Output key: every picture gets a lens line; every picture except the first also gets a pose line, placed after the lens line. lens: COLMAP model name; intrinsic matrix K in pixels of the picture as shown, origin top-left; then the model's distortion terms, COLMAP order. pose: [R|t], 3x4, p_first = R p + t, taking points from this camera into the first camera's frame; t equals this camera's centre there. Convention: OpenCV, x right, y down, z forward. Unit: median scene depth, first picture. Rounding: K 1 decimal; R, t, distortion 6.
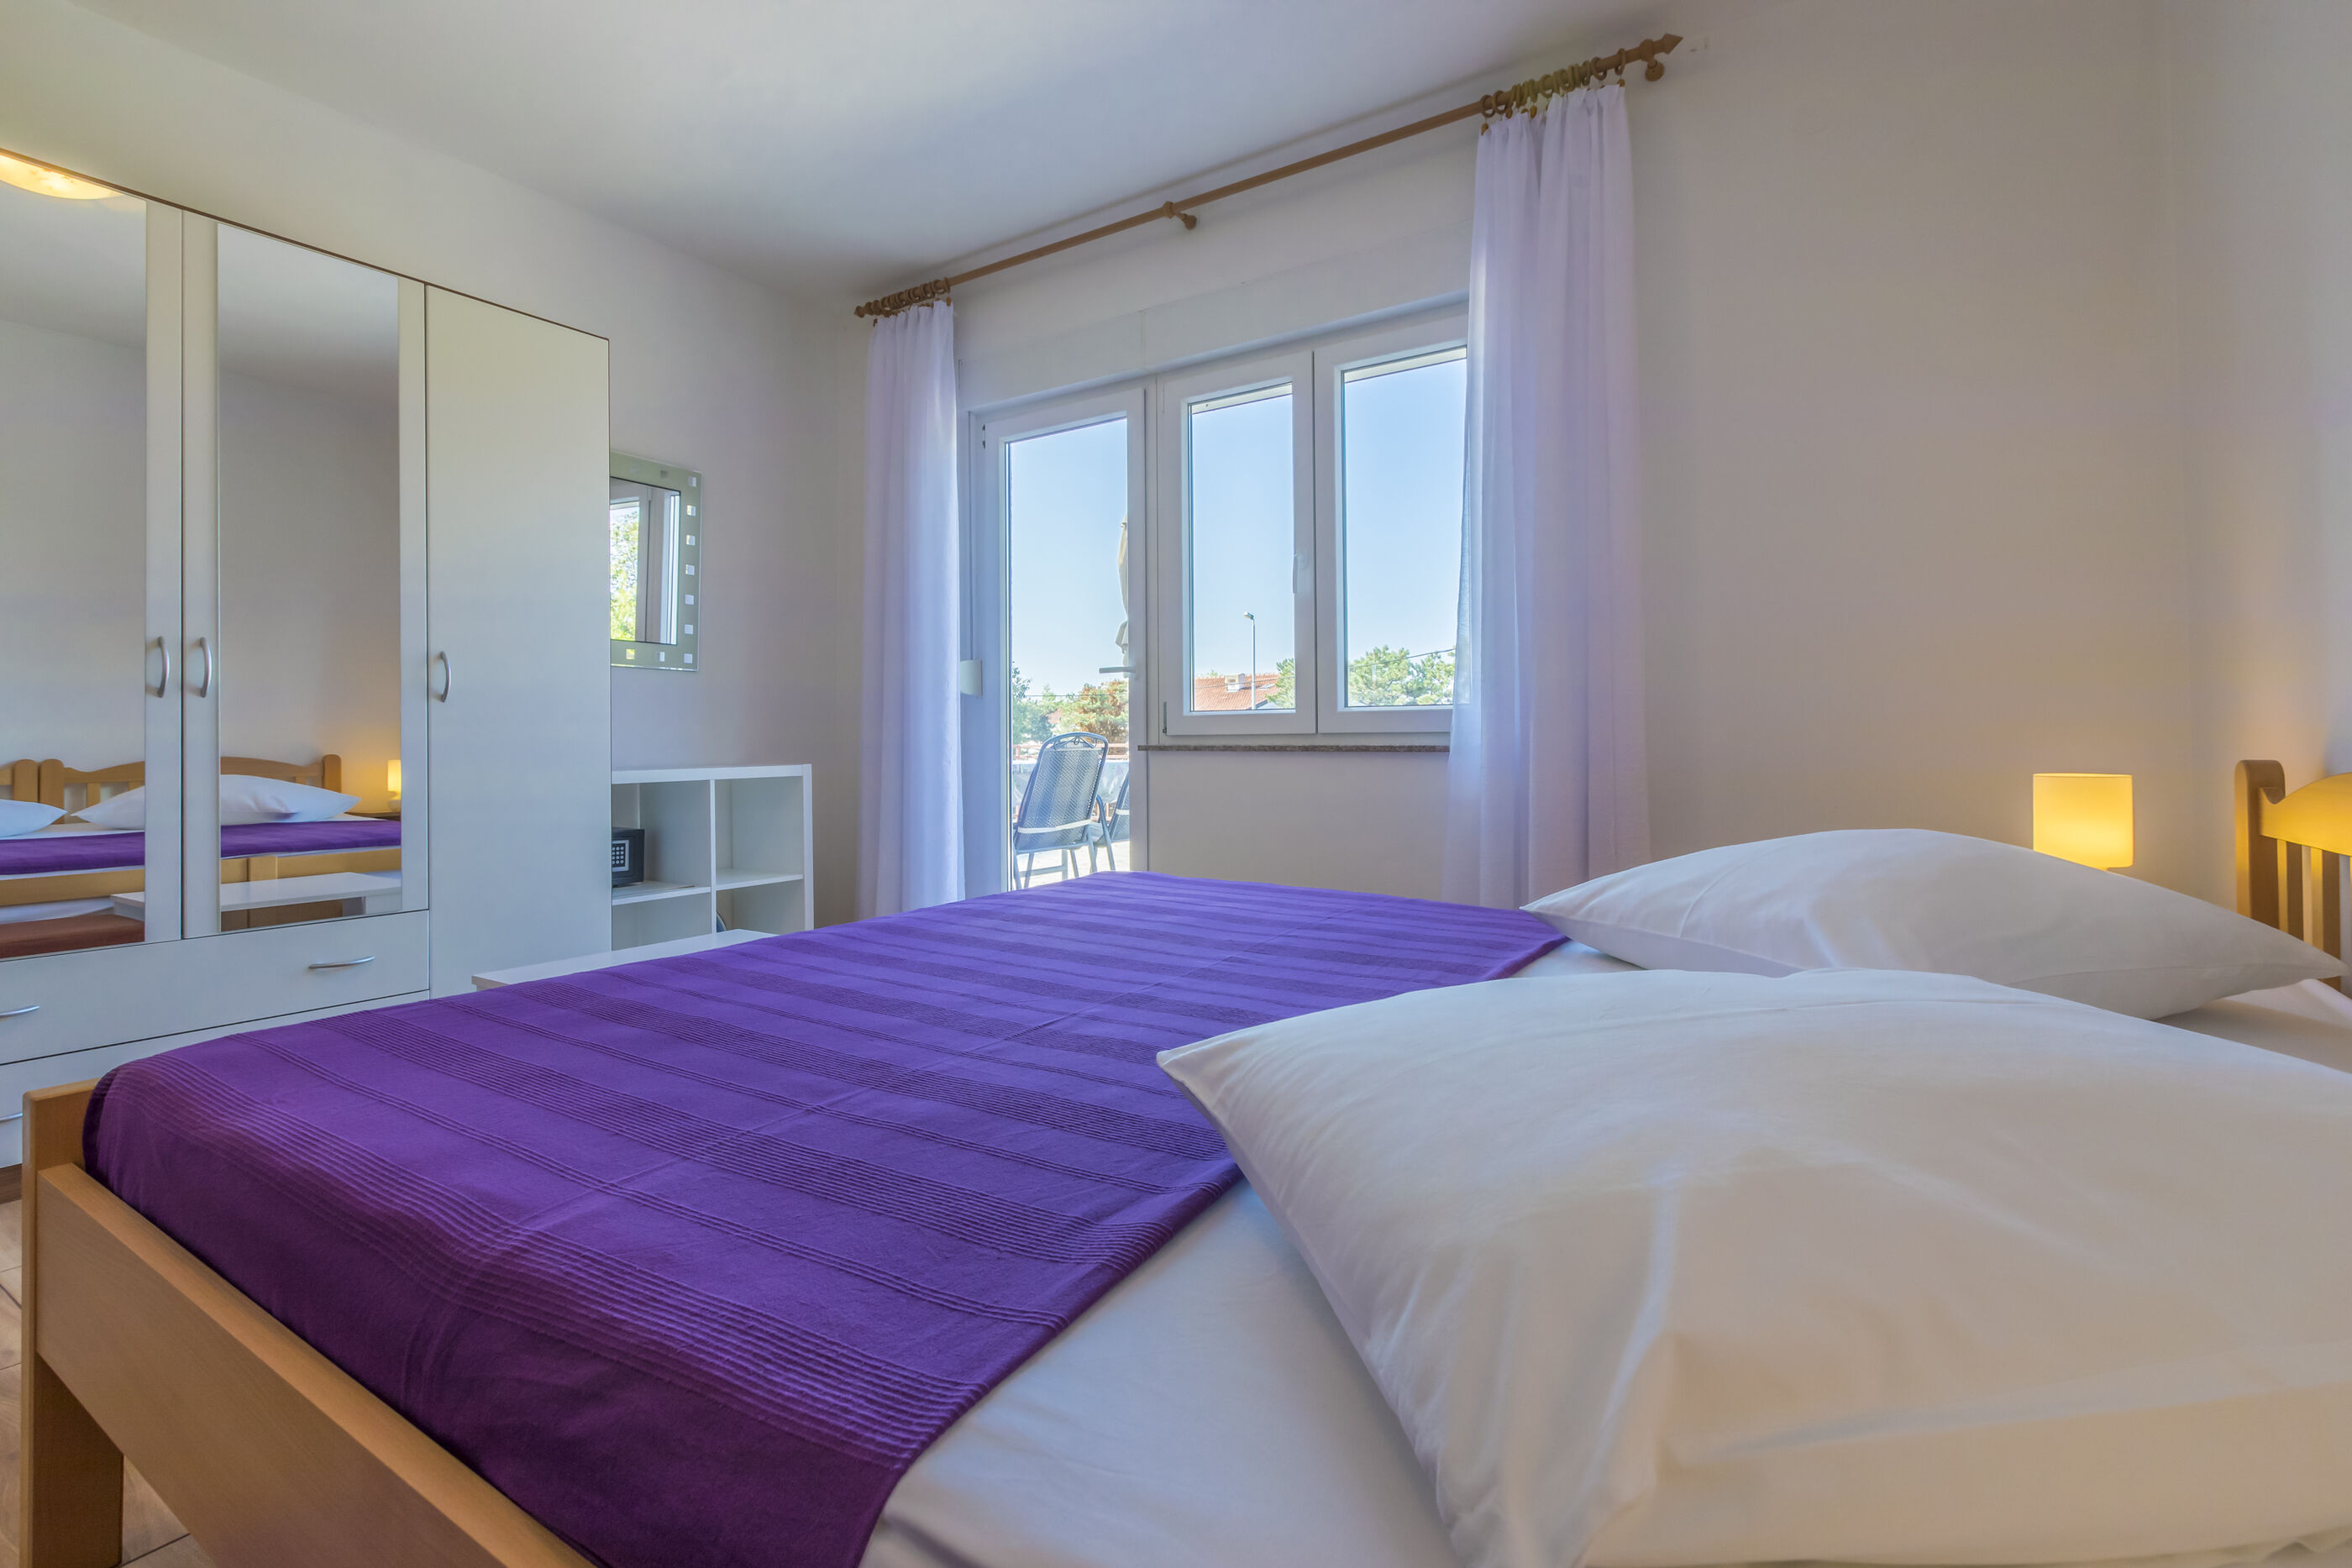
lens RADIAL K [[1073.4, 0, 1177.8], [0, 1073.4, 736.3], [0, 0, 1]] dist [-0.001265, 0.000202]
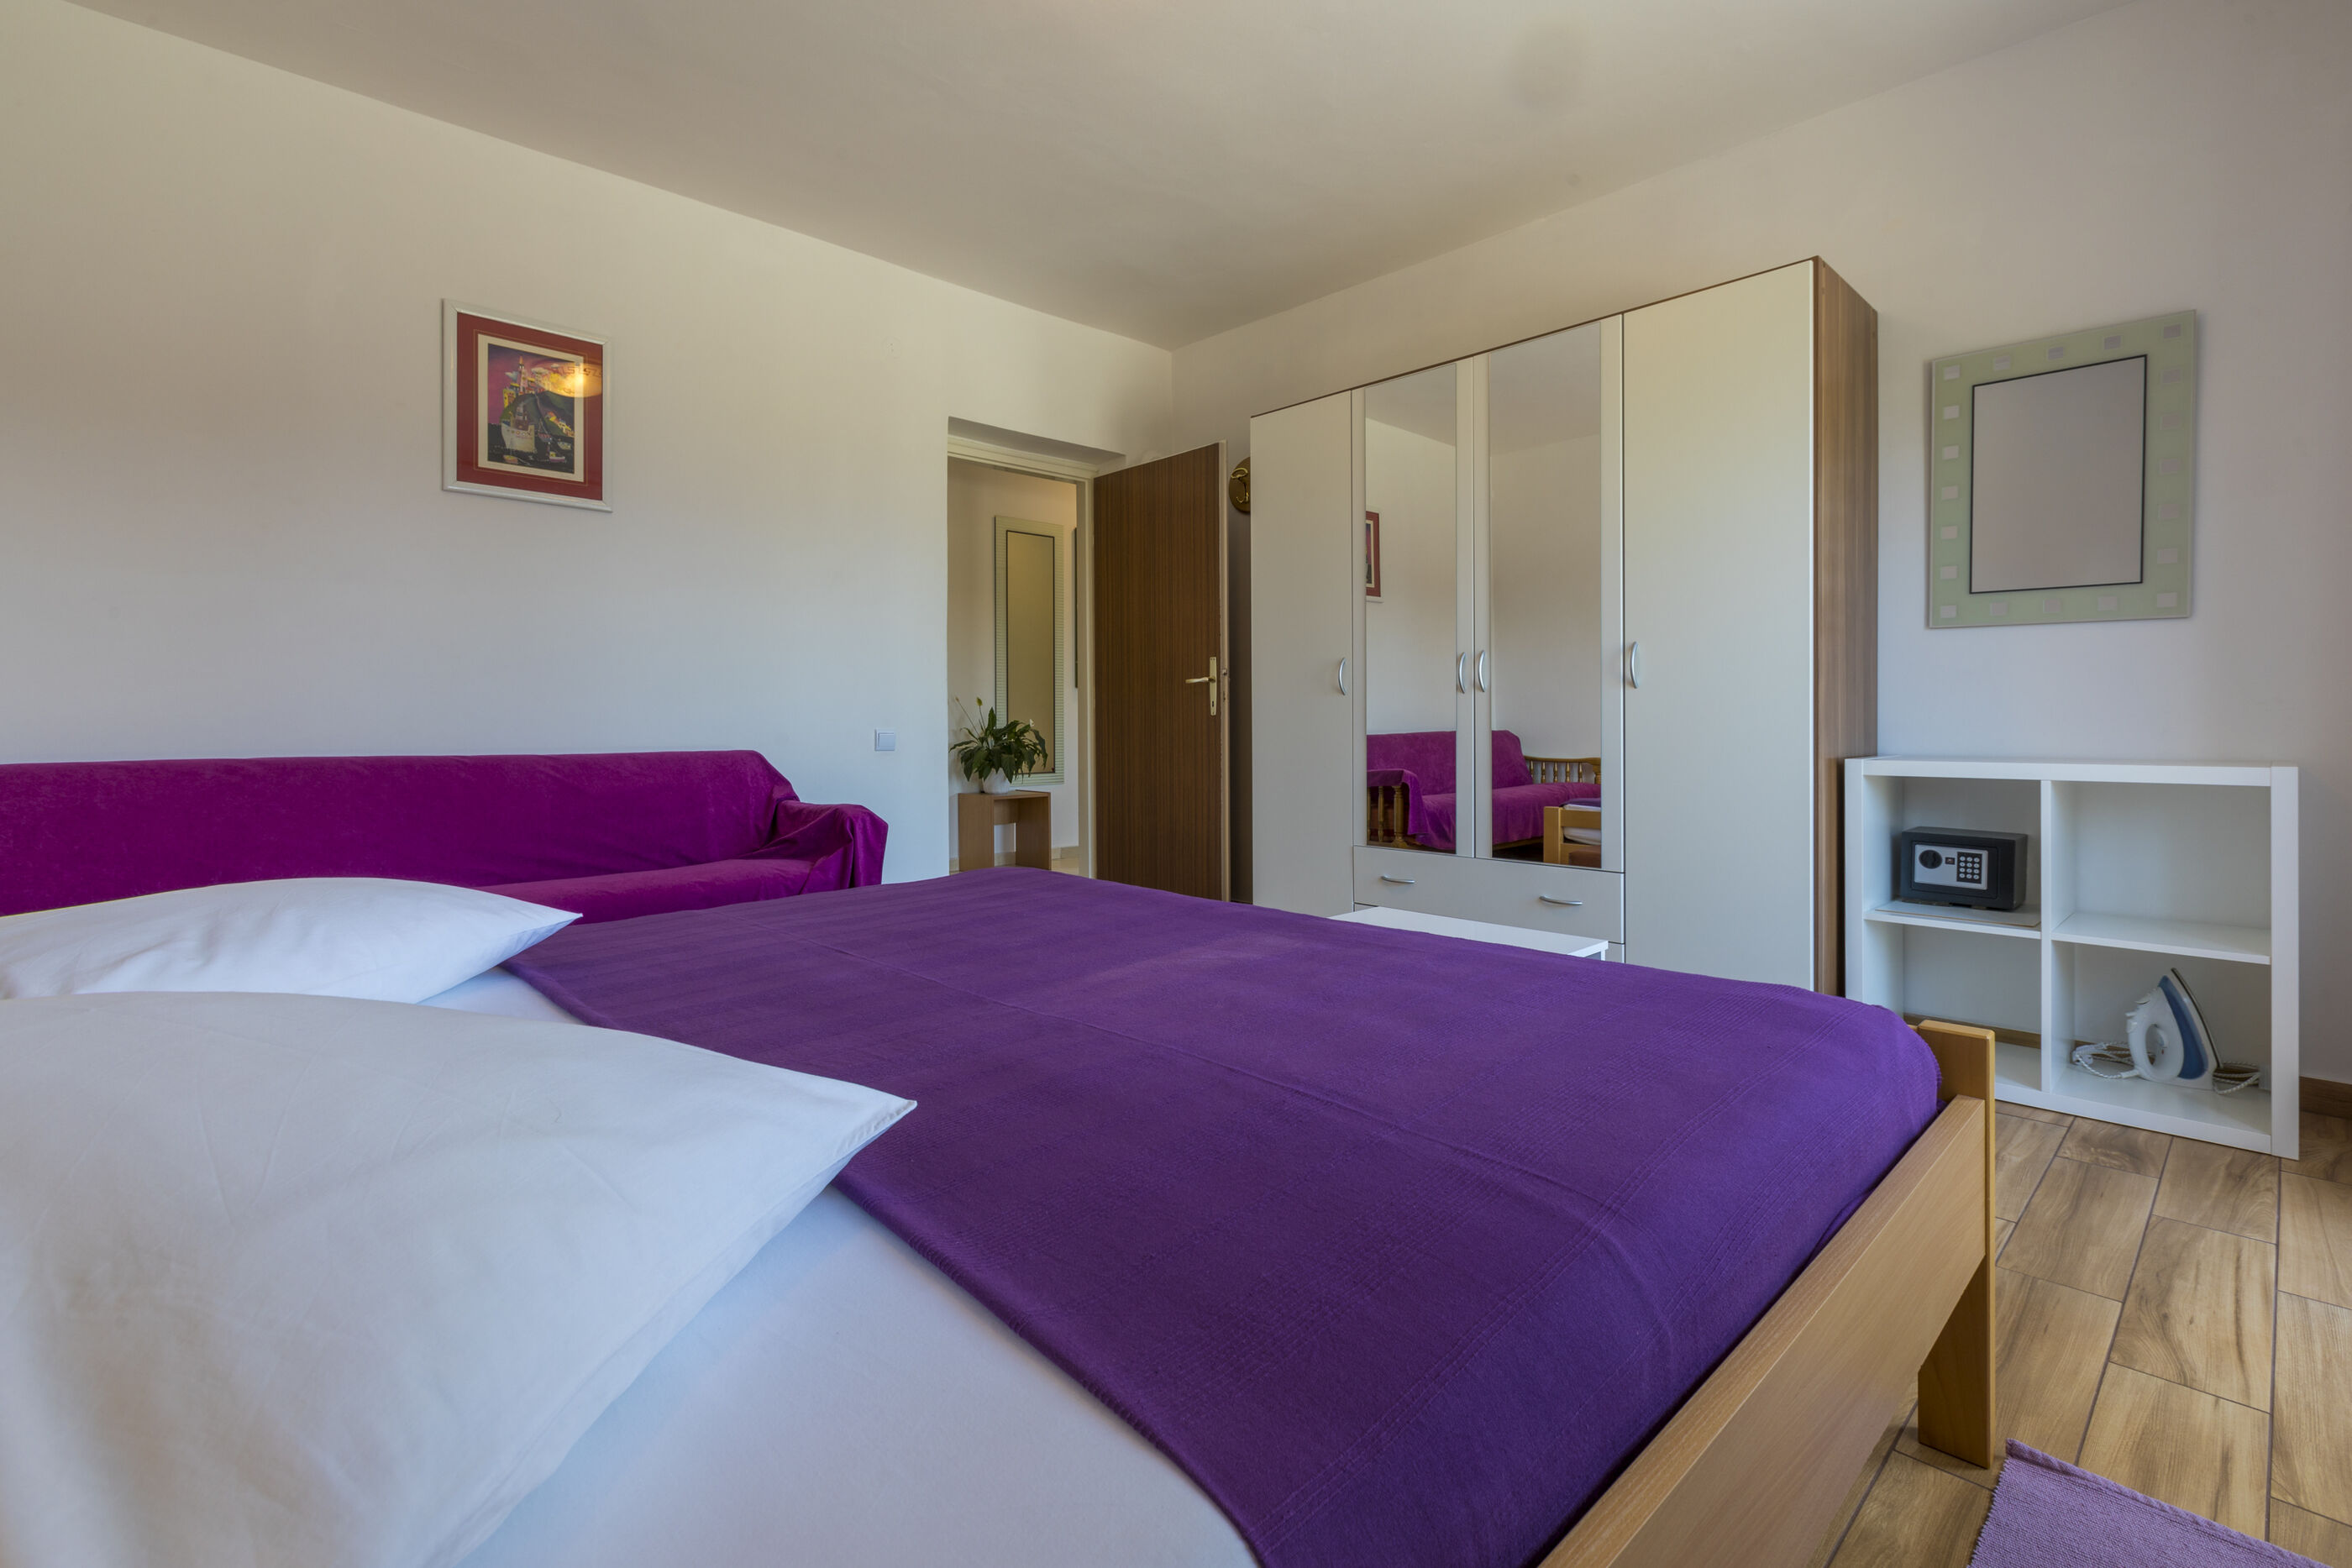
lens RADIAL K [[1073.4, 0, 1177.8], [0, 1073.4, 736.3], [0, 0, 1]] dist [-0.001265, 0.000202]
pose [[-0.226969, 0.021111, -0.973673, 0.496179], [0.005752, 0.999777, 0.020336, -0.007268], [0.973885, -0.000985, -0.227040, 0.798734]]
